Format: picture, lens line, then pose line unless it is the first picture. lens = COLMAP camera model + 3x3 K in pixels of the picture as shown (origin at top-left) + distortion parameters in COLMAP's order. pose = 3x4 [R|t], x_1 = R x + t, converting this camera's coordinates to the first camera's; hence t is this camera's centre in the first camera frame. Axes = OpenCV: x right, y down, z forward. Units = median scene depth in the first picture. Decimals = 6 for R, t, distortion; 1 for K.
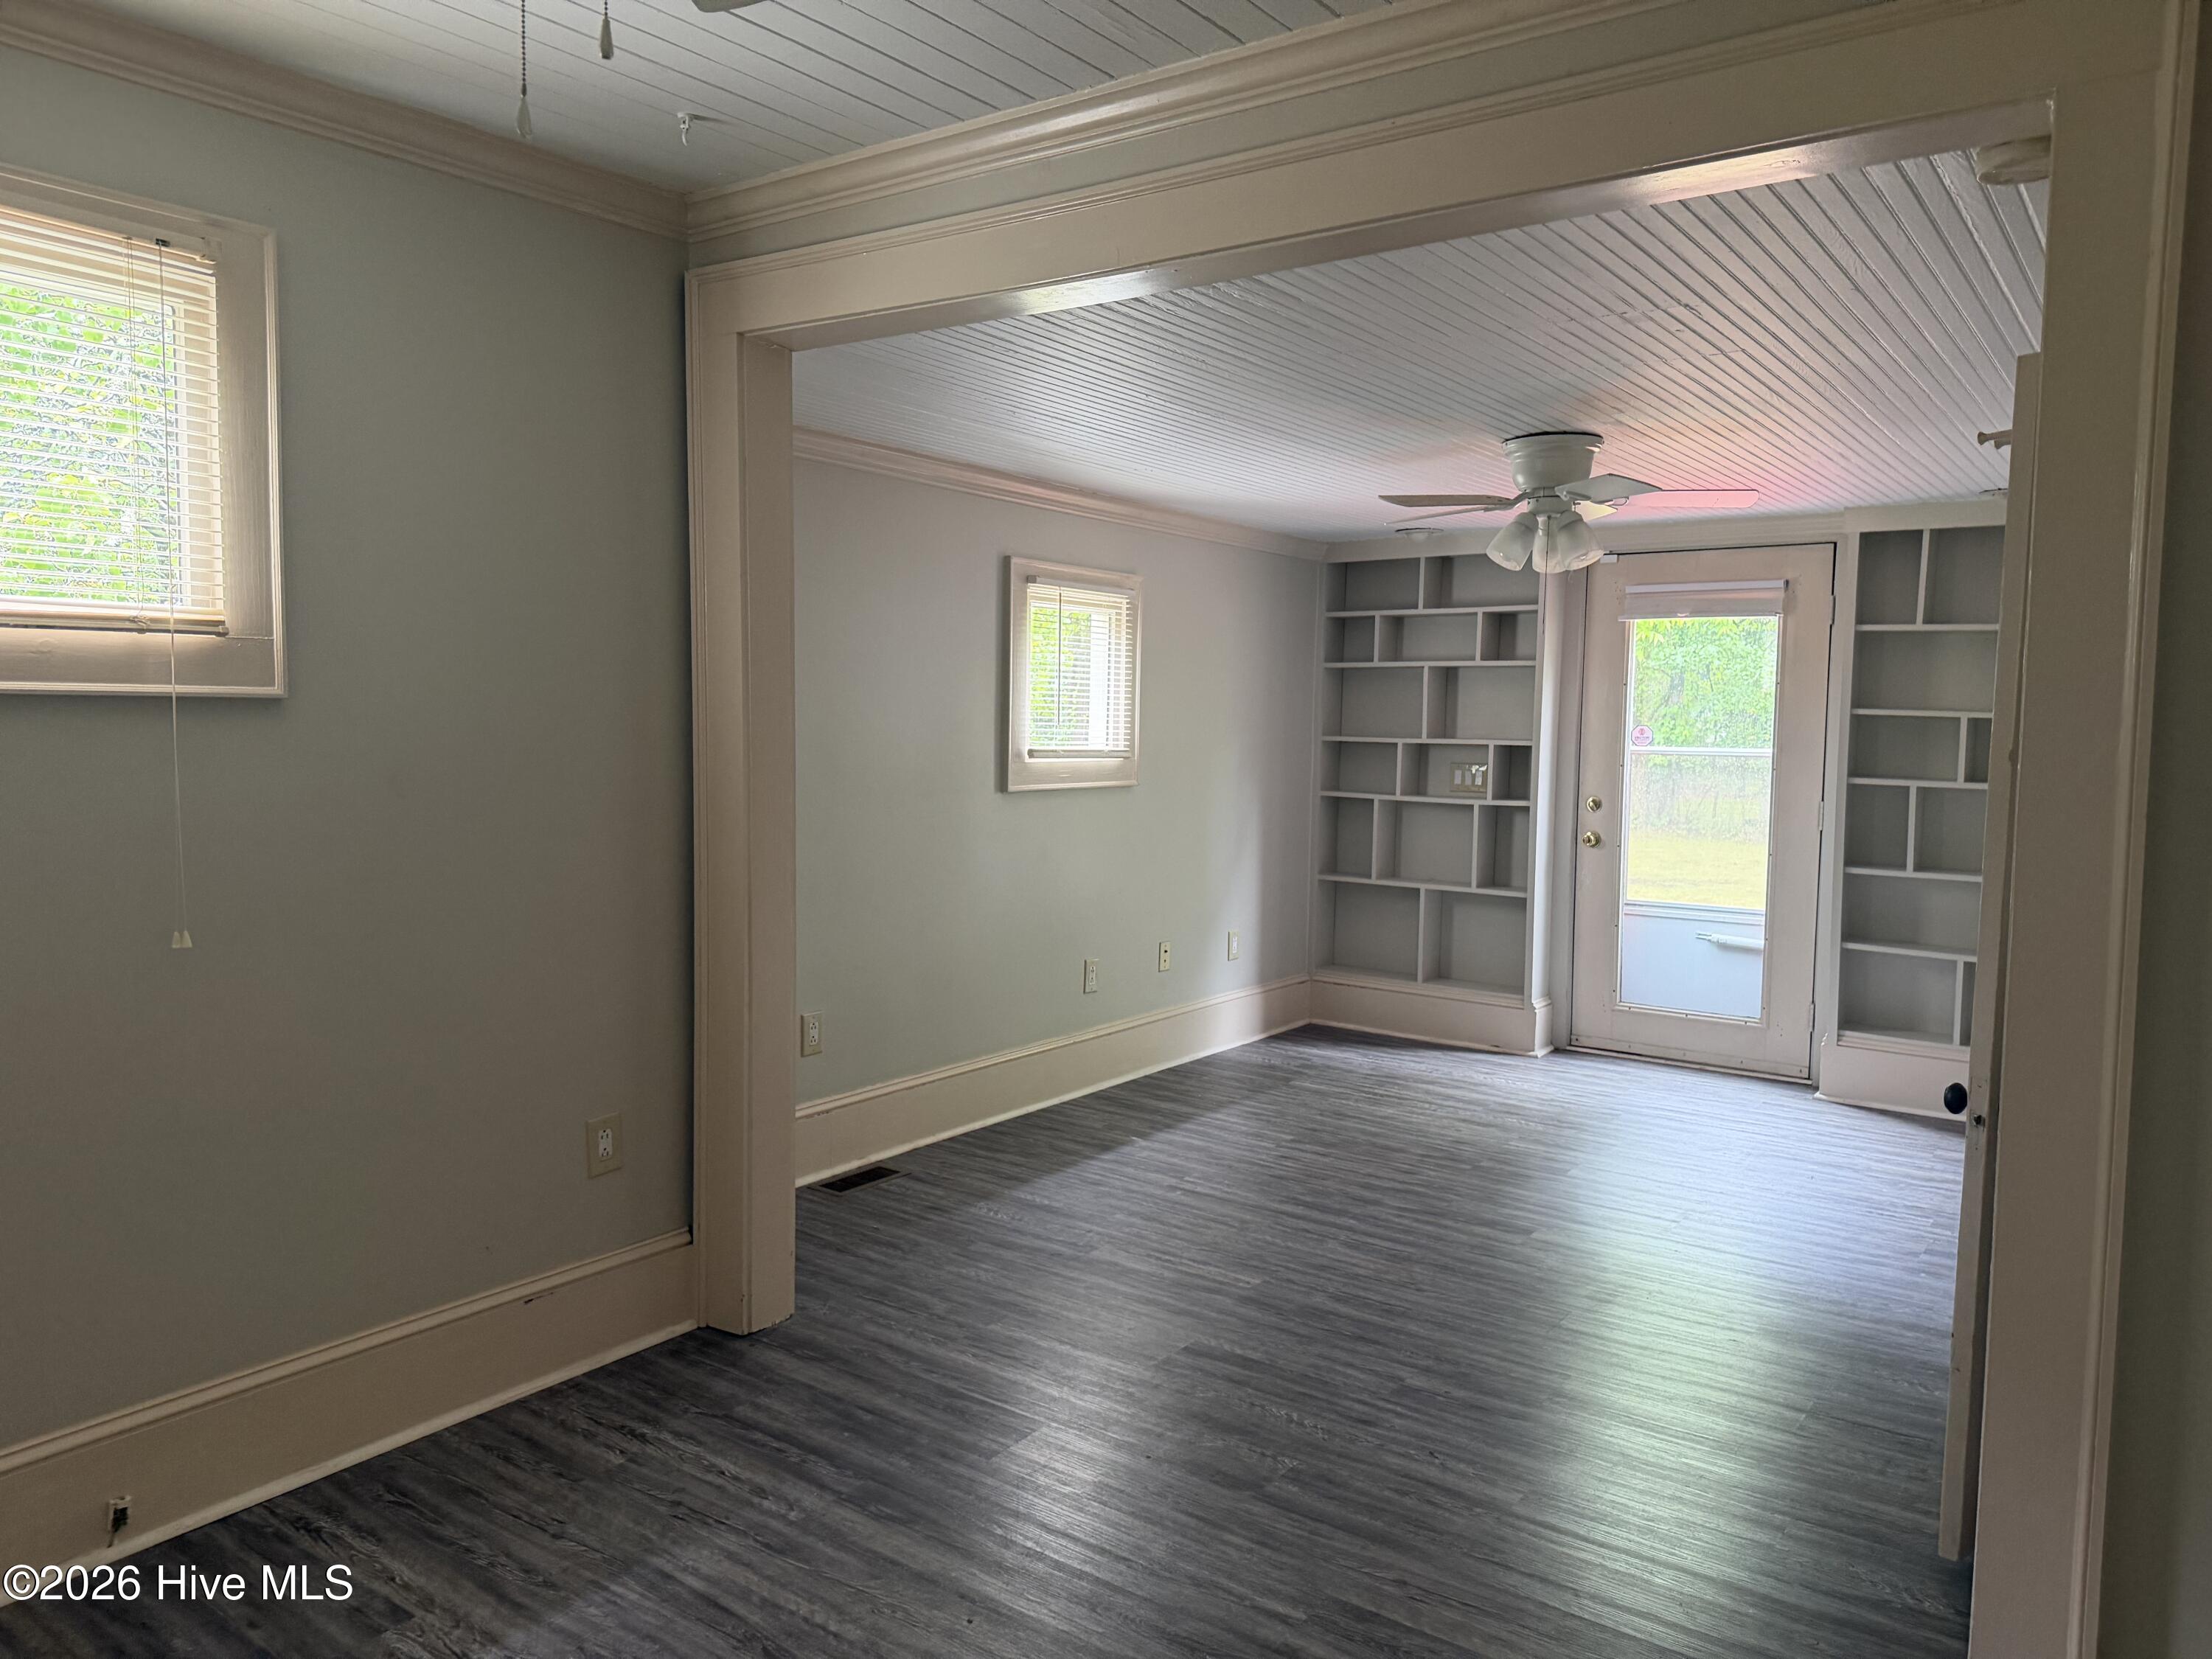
lens RADIAL K [[1553.6, 0, 1103.6], [0, 1553.6, 830.8], [0, 0, 1]] dist [0.072133, -0.008468]
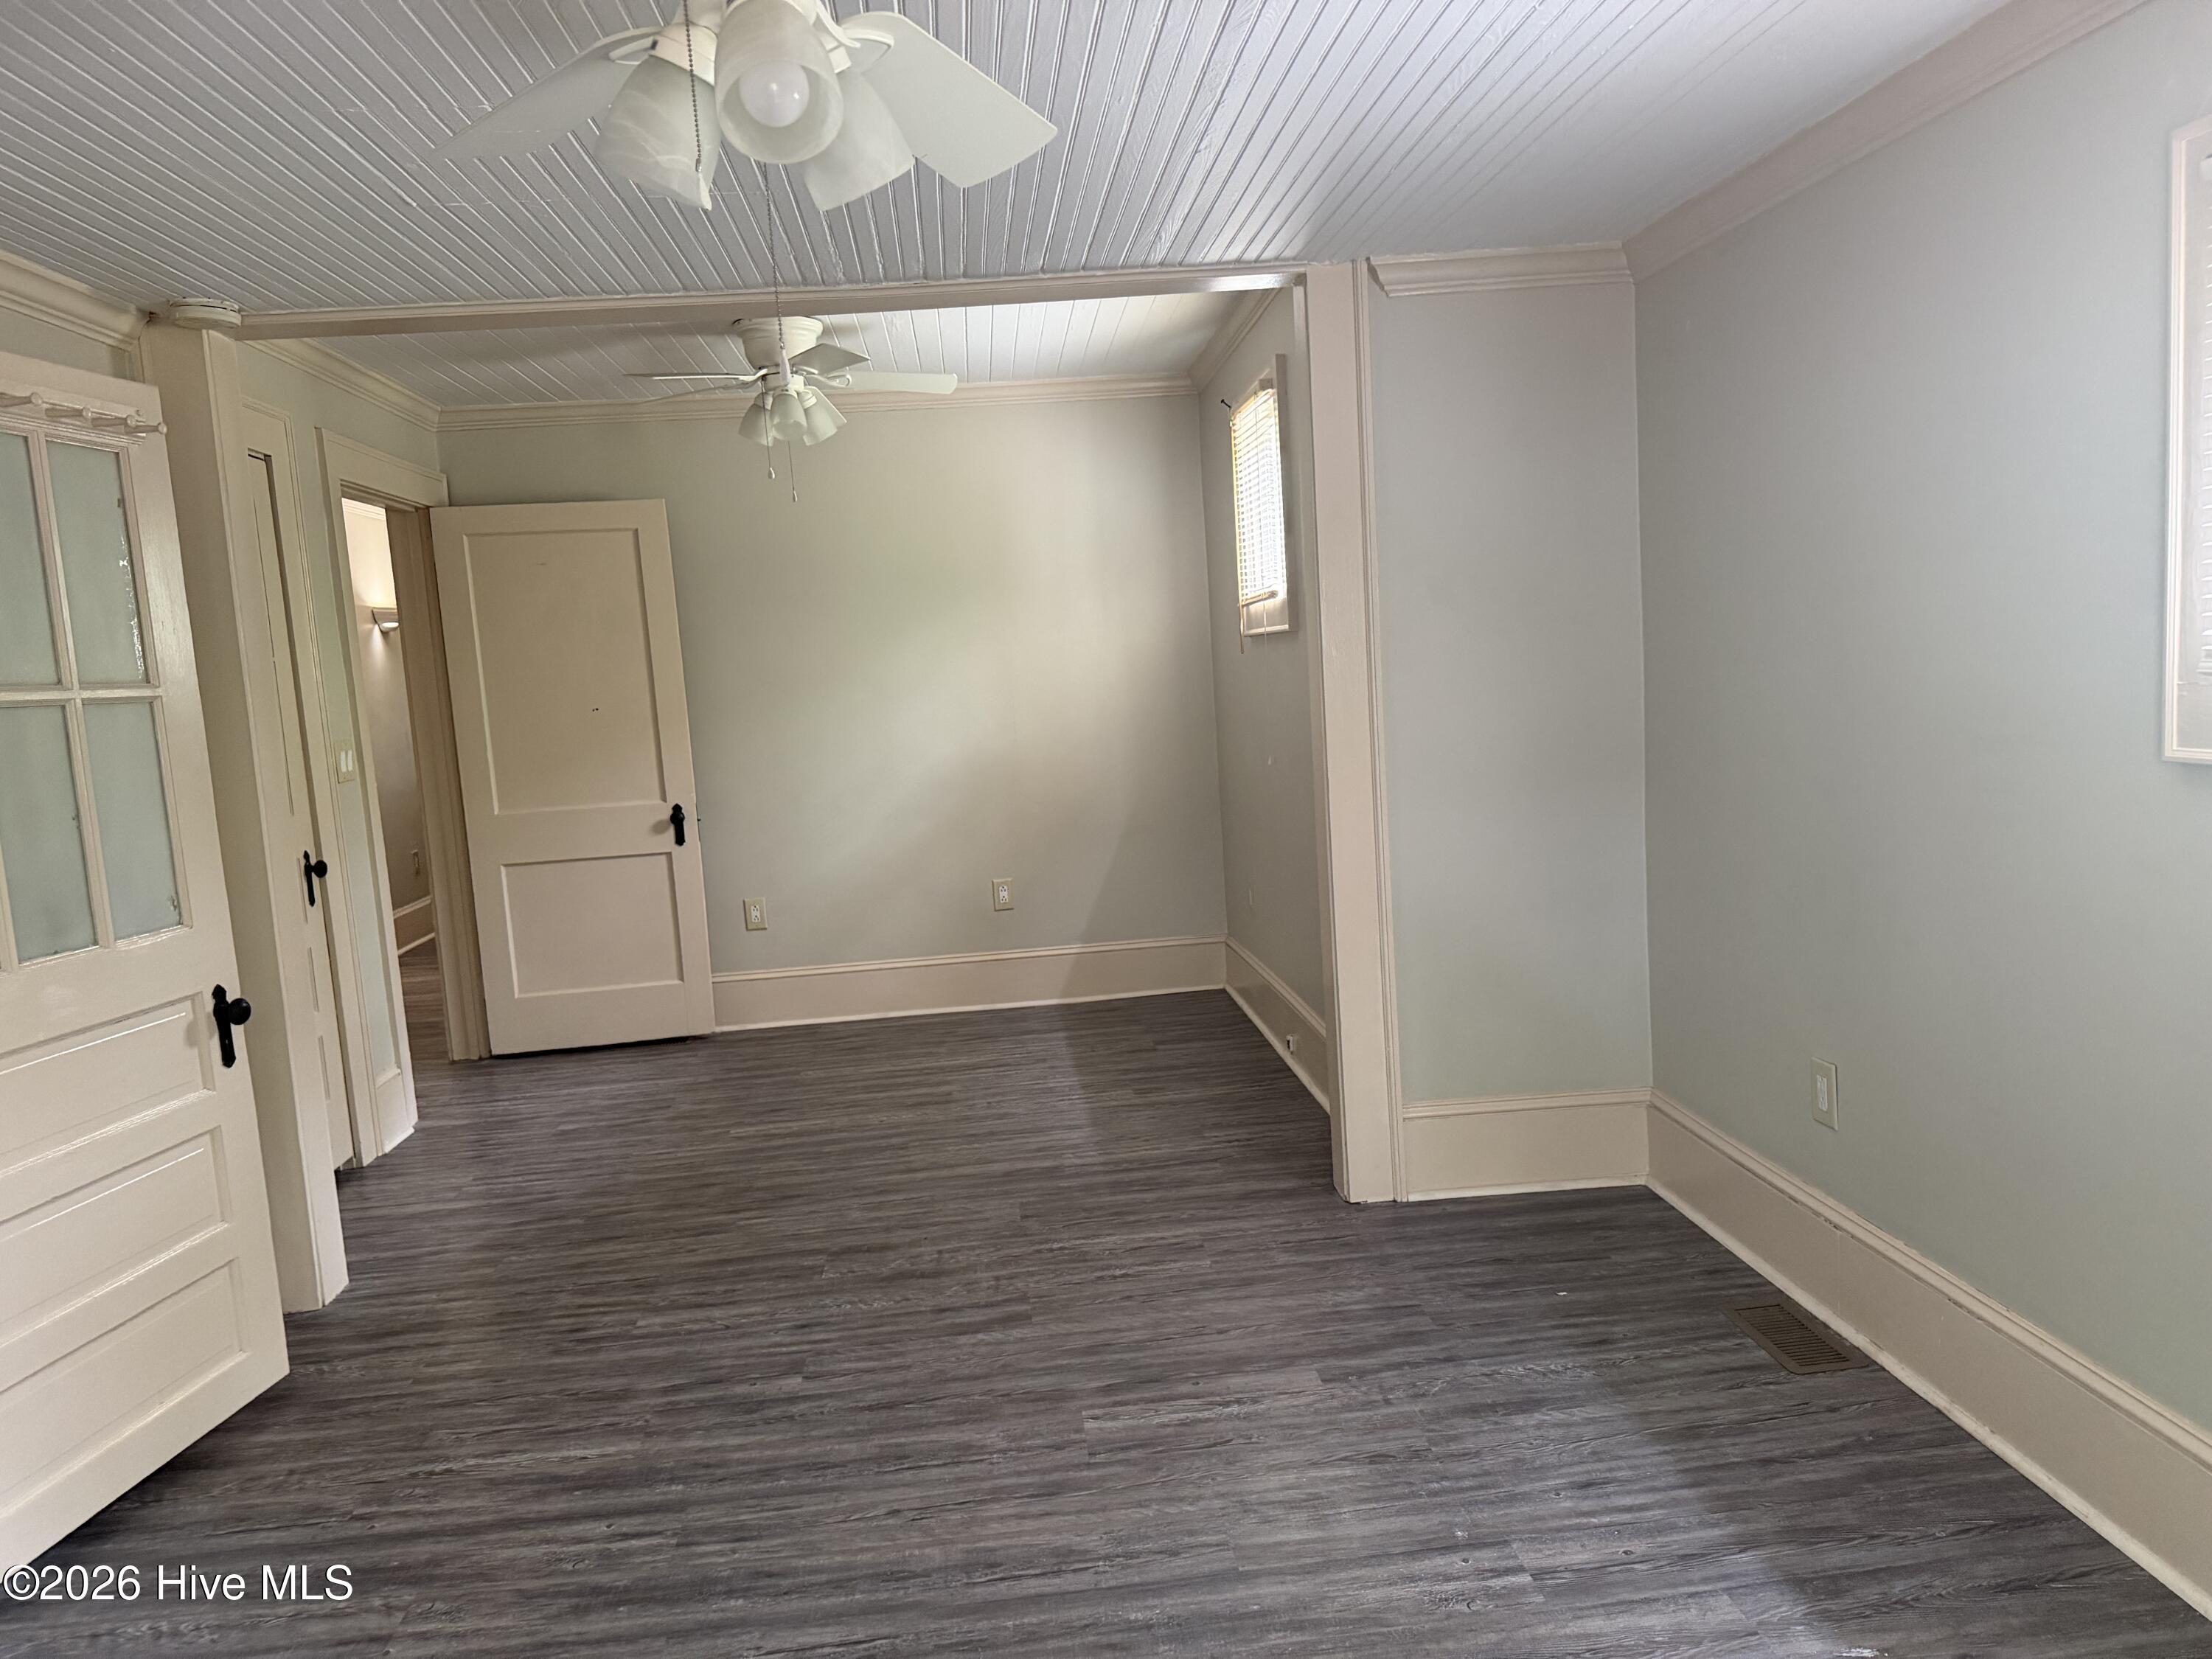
lens RADIAL K [[1553.6, 0, 1101.0], [0, 1553.6, 825.6], [0, 0, 1]] dist [0.072133, -0.008468]
pose [[-0.752094, 0.108026, -0.650142, 0.585501], [0.004020, 0.987209, 0.159383, -0.109217], [0.659044, 0.117257, -0.742908, 1.651961]]
